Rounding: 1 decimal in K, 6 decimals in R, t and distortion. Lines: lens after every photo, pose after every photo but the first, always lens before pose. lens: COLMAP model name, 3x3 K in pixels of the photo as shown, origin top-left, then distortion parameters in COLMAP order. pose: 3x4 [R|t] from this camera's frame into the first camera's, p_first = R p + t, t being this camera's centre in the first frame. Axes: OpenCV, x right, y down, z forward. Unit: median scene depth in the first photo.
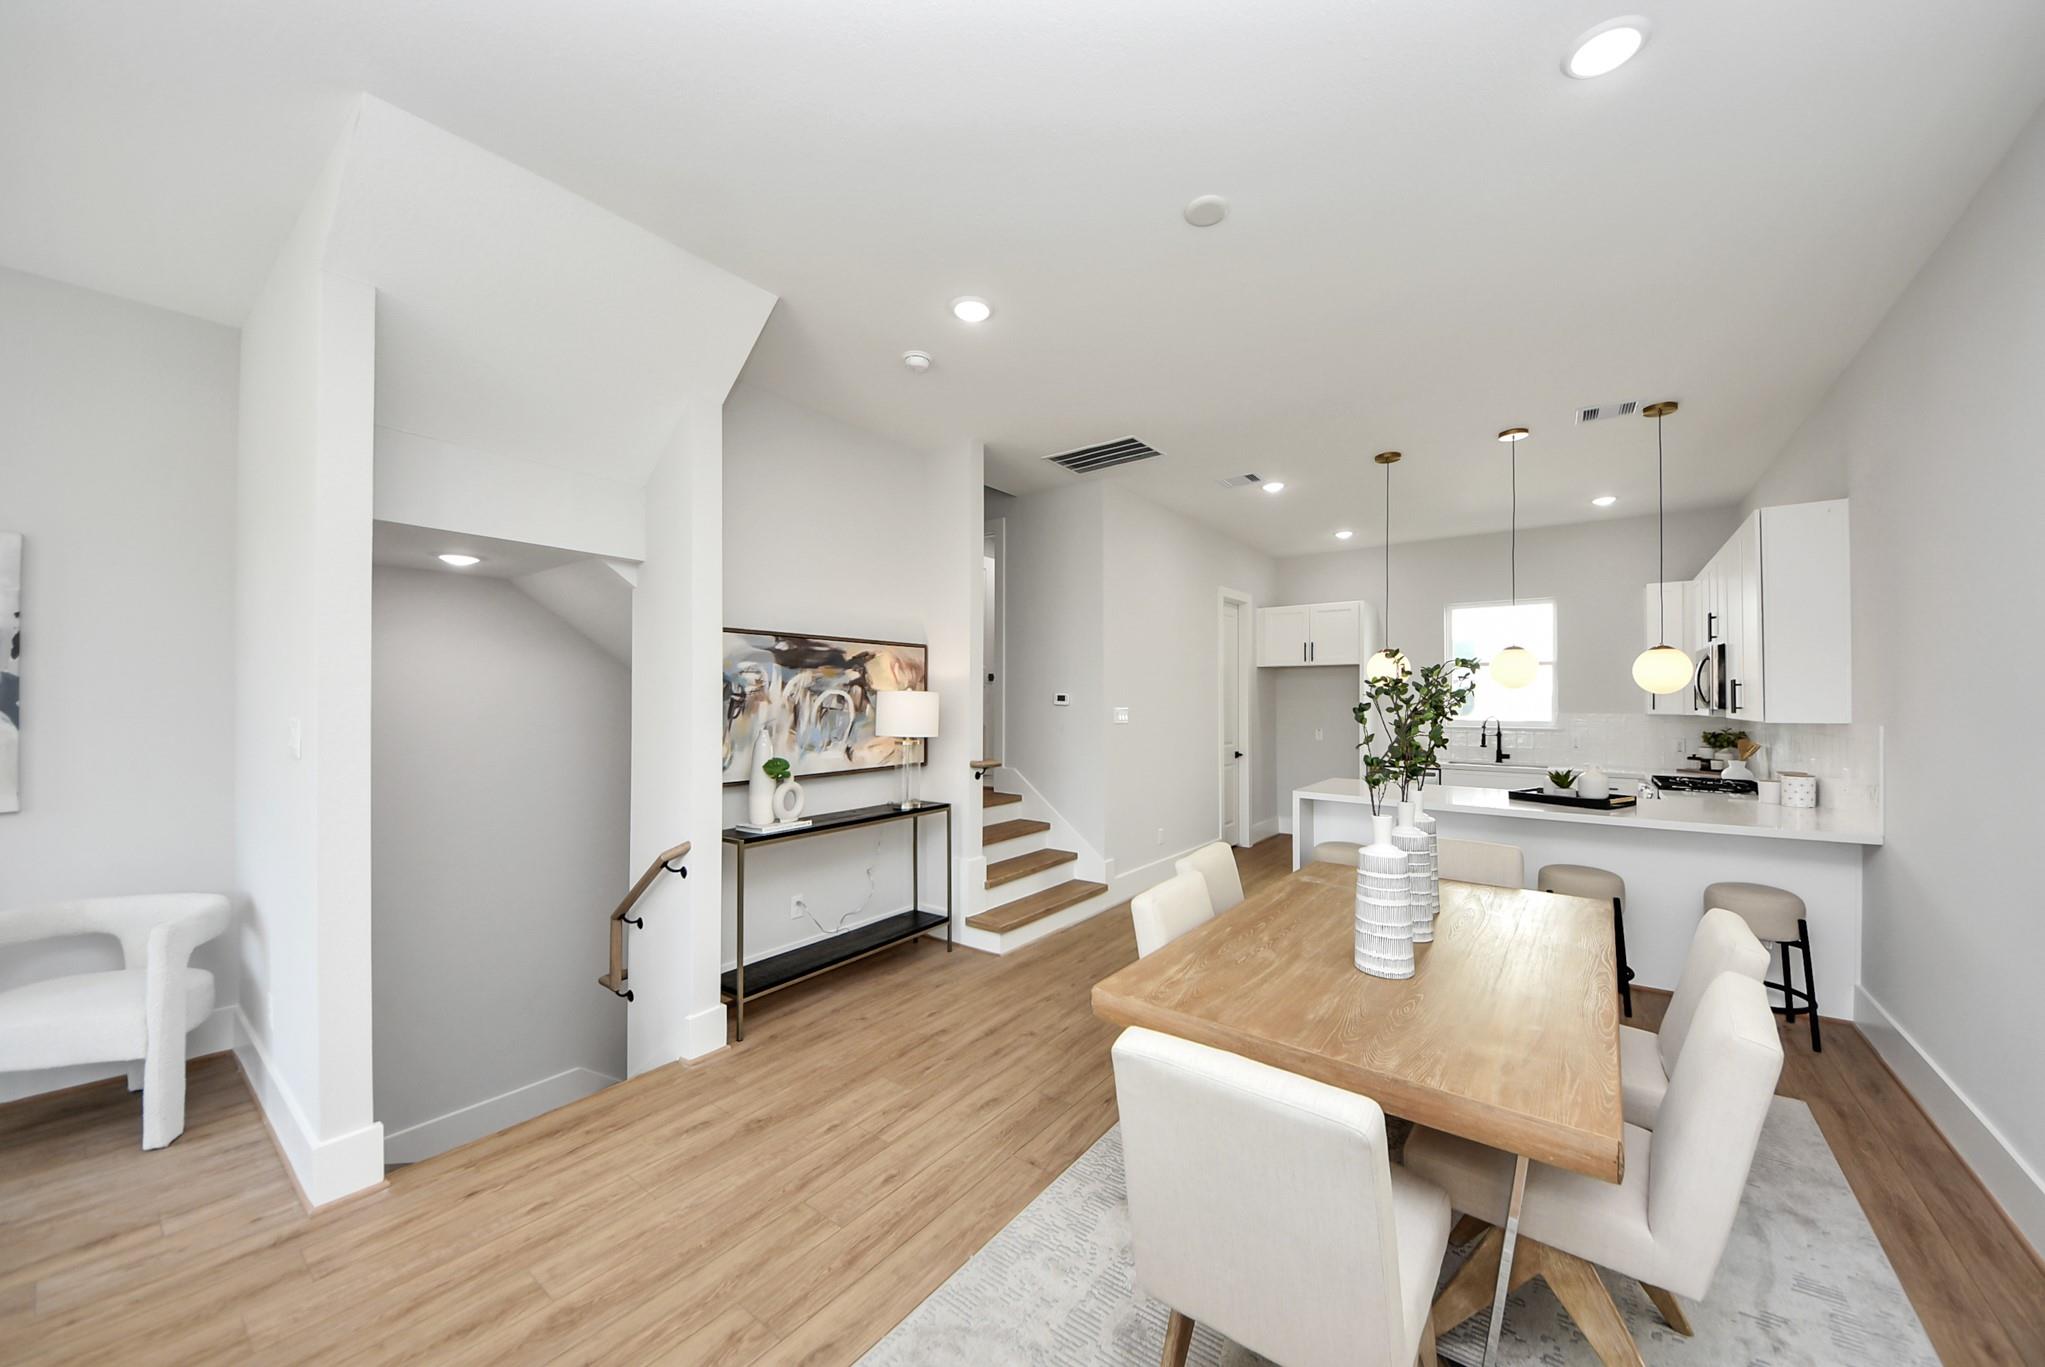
lens RADIAL K [[763.8, 0, 1026.4], [0, 763.8, 681.1], [0, 0, 1]] dist [0.021848, -0.016006]
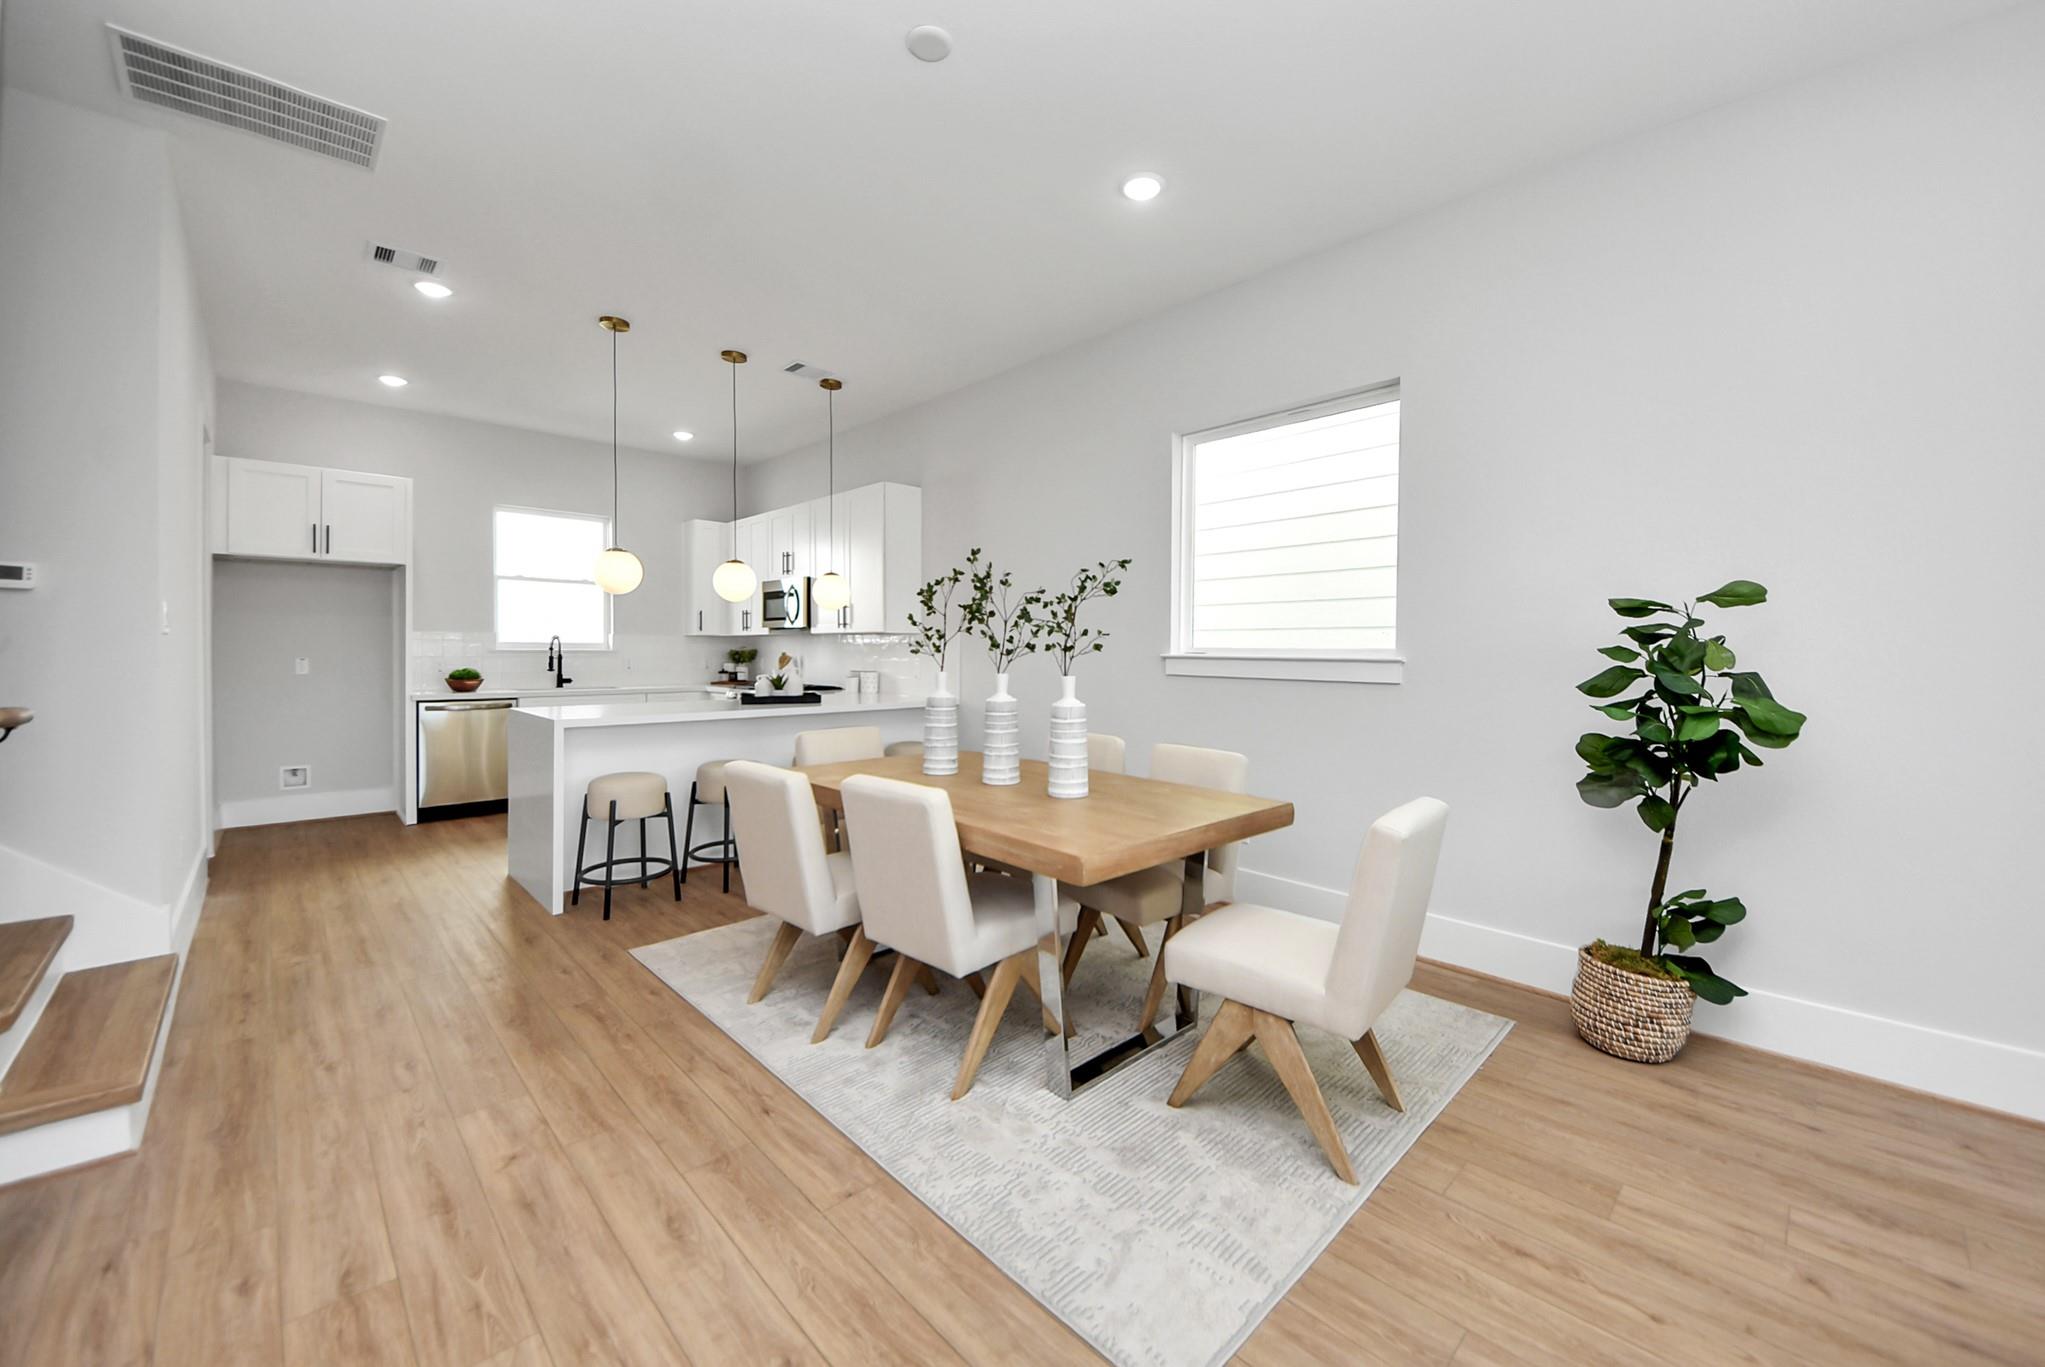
lens RADIAL K [[768.1, 0, 1136.5], [0, 768.1, 647.5], [0, 0, 1]] dist [0.022712, -0.011508]
pose [[0.077431, -0.005384, 0.996983, -0.429832], [-0.022567, 0.999720, 0.007151, 0.061020], [-0.996742, -0.023053, 0.077288, 0.421770]]
